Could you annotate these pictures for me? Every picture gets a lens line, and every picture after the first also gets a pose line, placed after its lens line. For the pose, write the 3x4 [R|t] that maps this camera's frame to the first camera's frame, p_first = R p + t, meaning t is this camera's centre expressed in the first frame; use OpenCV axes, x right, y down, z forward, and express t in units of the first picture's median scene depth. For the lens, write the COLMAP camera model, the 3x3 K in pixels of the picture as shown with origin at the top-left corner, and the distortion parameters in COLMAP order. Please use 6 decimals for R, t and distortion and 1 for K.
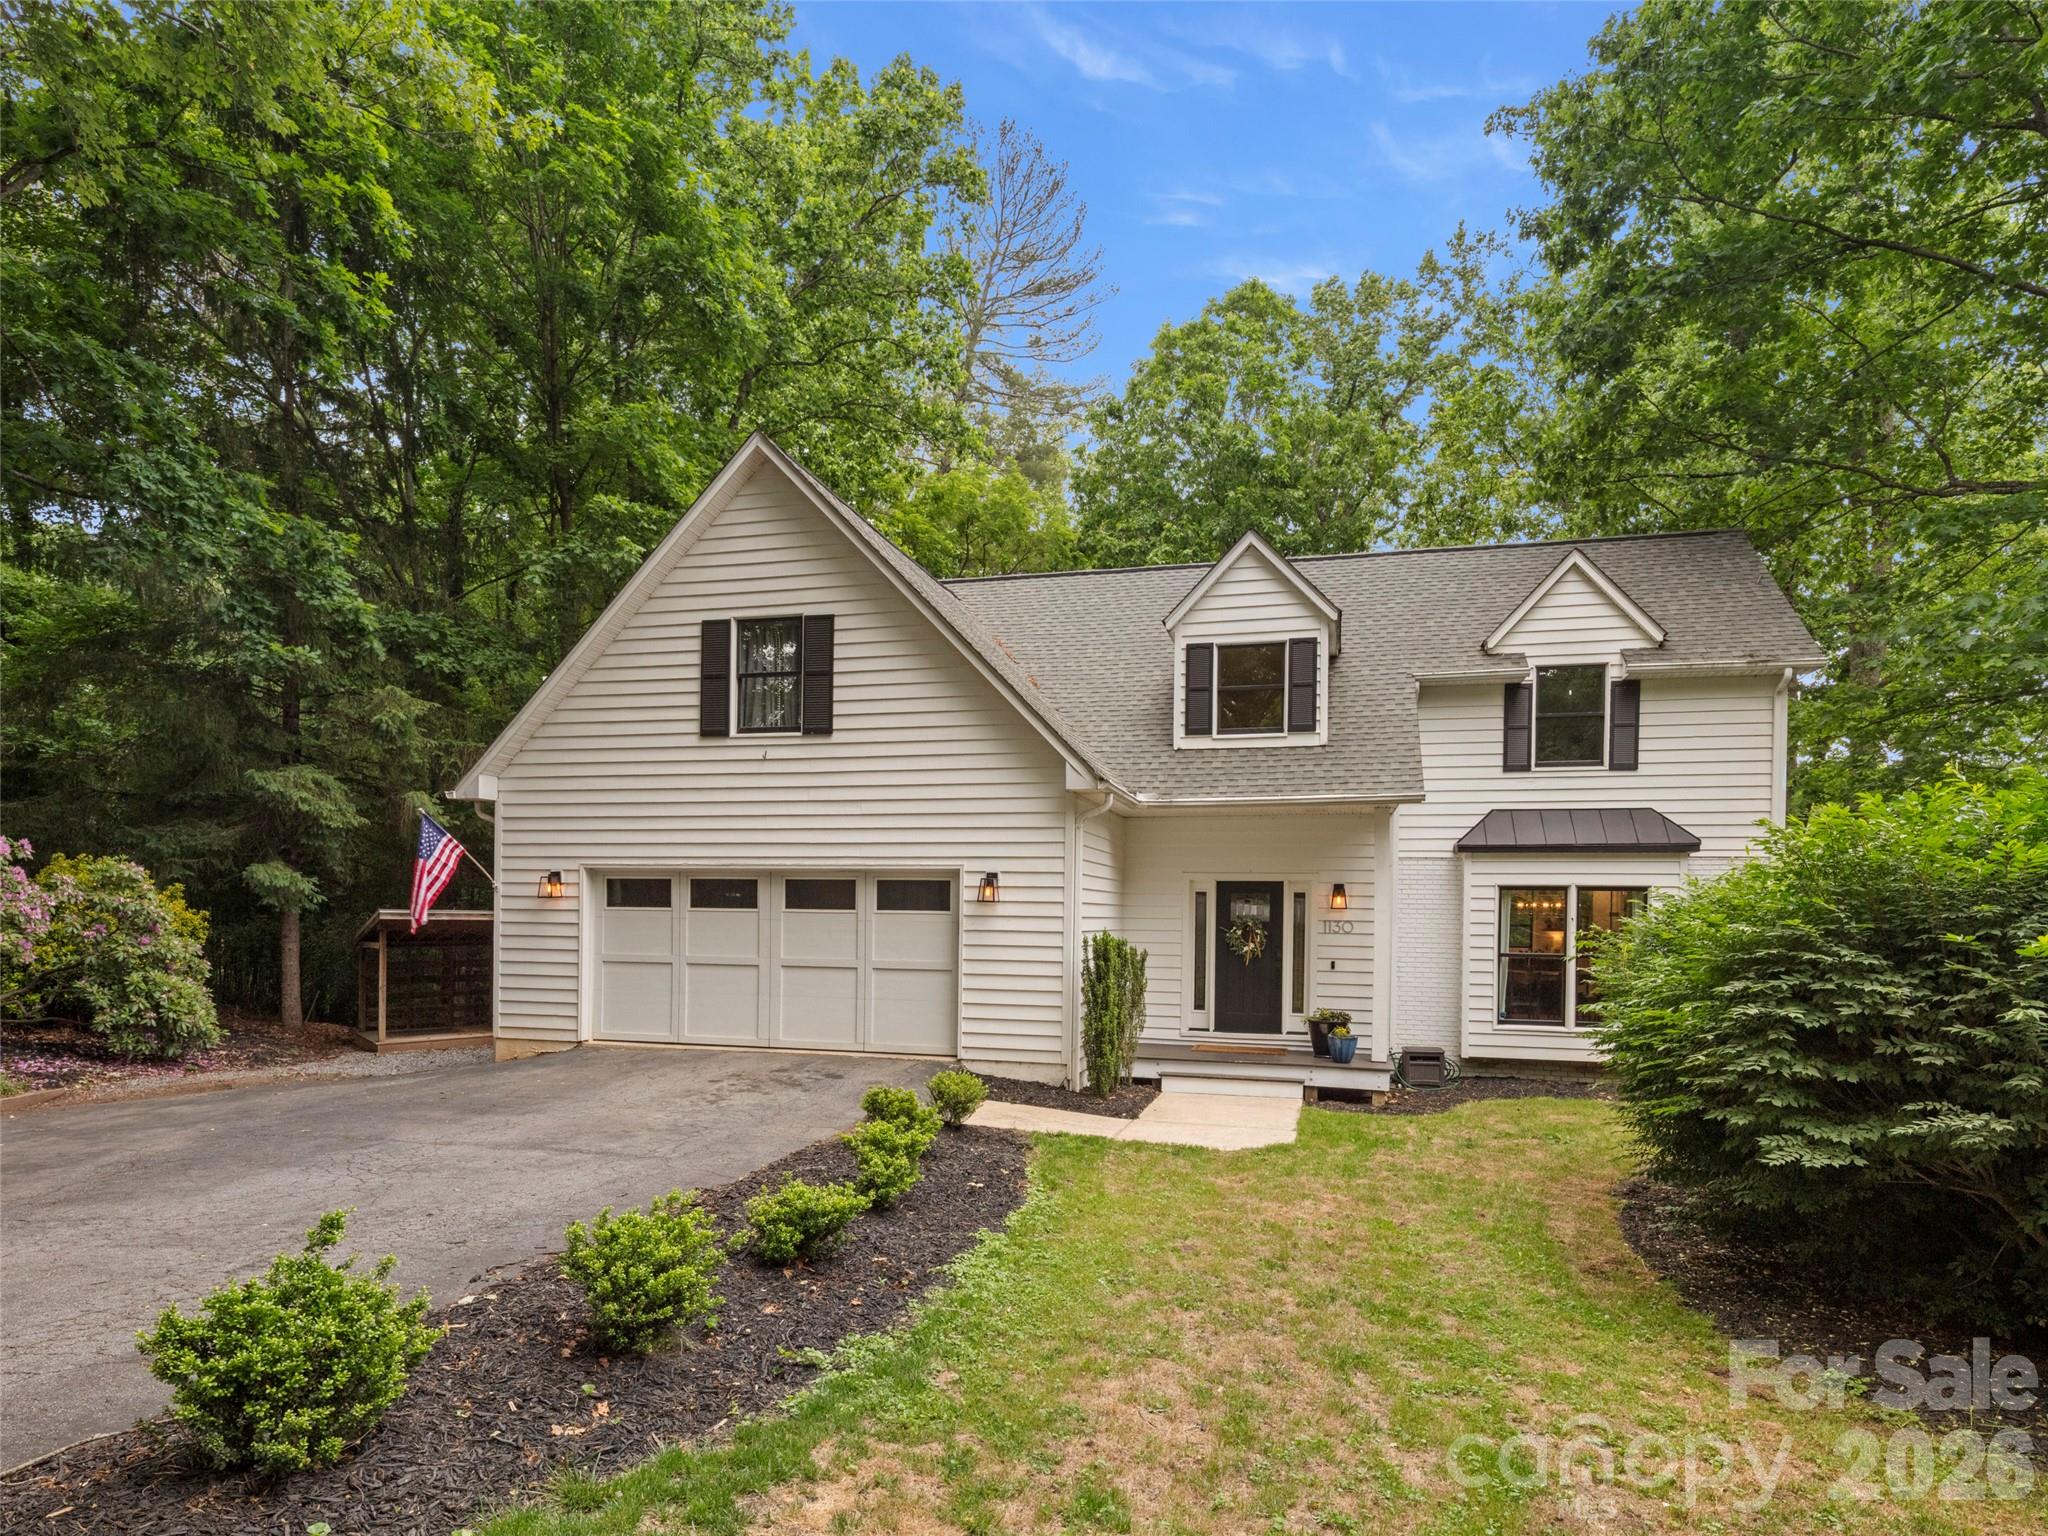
lens RADIAL K [[1125.2, 0, 1024.4], [0, 1125.2, 880.4], [0, 0, 1]] dist [0.001055, 0.000582]
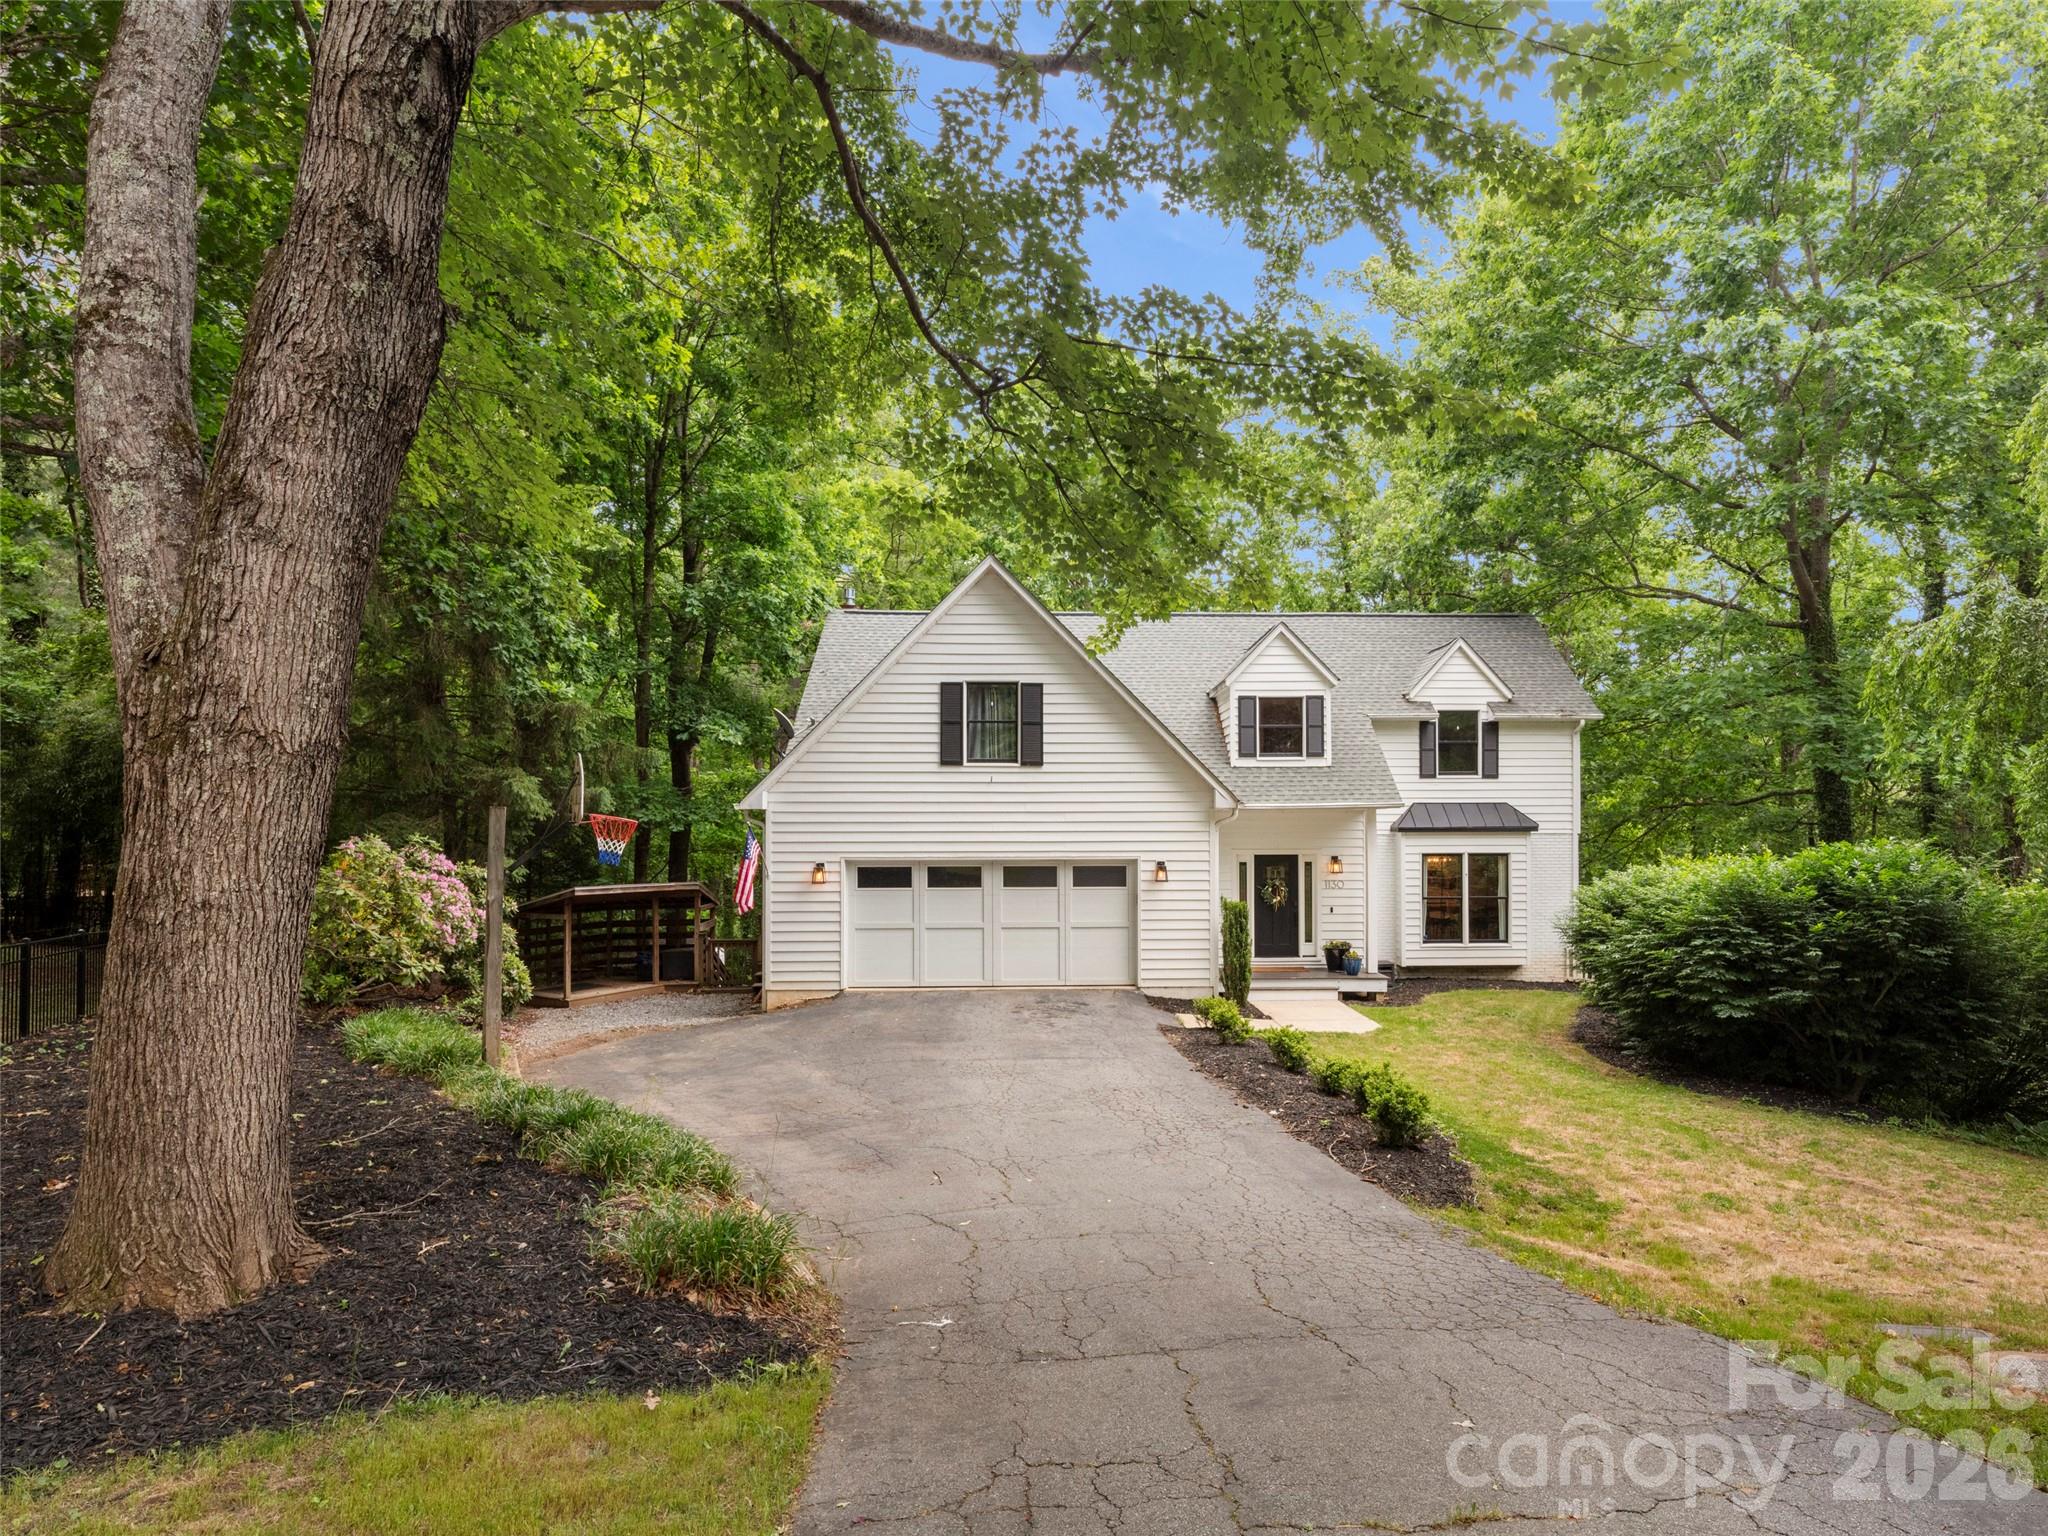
lens RADIAL K [[1127.7, 0, 1030.6], [0, 1127.7, 760.4], [0, 0, 1]] dist [0.003576, 0.001527]
pose [[0.961691, -0.002628, 0.274124, -0.546241], [0.008827, 0.999732, -0.021384, -0.099522], [-0.273994, 0.022984, 0.961457, -0.361895]]
